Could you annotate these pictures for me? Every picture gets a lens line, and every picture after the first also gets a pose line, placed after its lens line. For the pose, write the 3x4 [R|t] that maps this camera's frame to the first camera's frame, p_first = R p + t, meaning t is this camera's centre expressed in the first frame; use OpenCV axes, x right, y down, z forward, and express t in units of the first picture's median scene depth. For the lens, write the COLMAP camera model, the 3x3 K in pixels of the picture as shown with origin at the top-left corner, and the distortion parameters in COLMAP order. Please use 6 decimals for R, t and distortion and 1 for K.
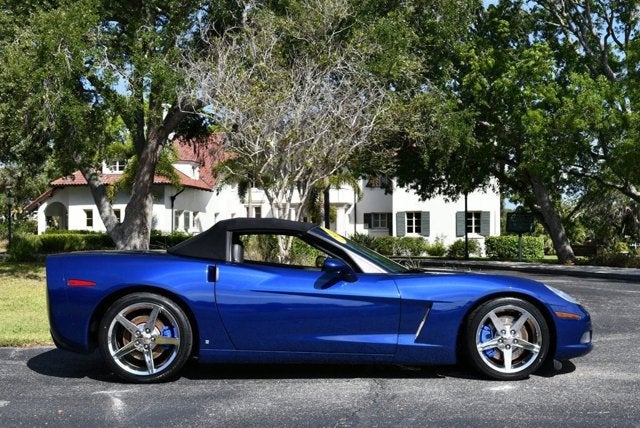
lens RADIAL K [[824.7, 0, 320.0], [0, 824.7, 216.8], [0, 0, 1]] dist [-0.053914, -0.029165]
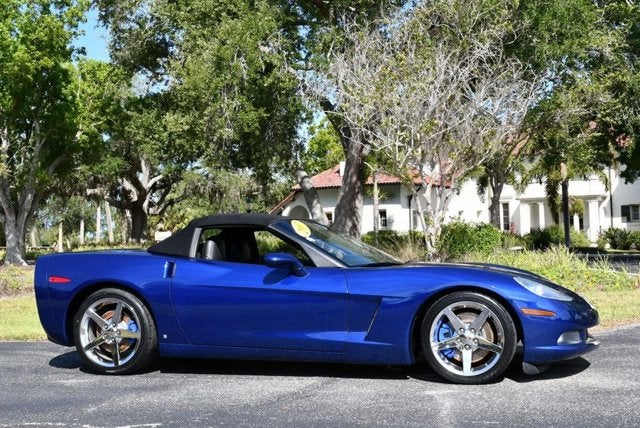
lens RADIAL K [[849.2, 0, 320.1], [0, 849.2, 214.1], [0, 0, 1]] dist [-0.057980, -0.018930]
pose [[0.942261, -0.034258, -0.333122, 0.166442], [0.033367, 0.999408, -0.008398, 0.006538], [0.333213, -0.003202, 0.942846, 0.030670]]
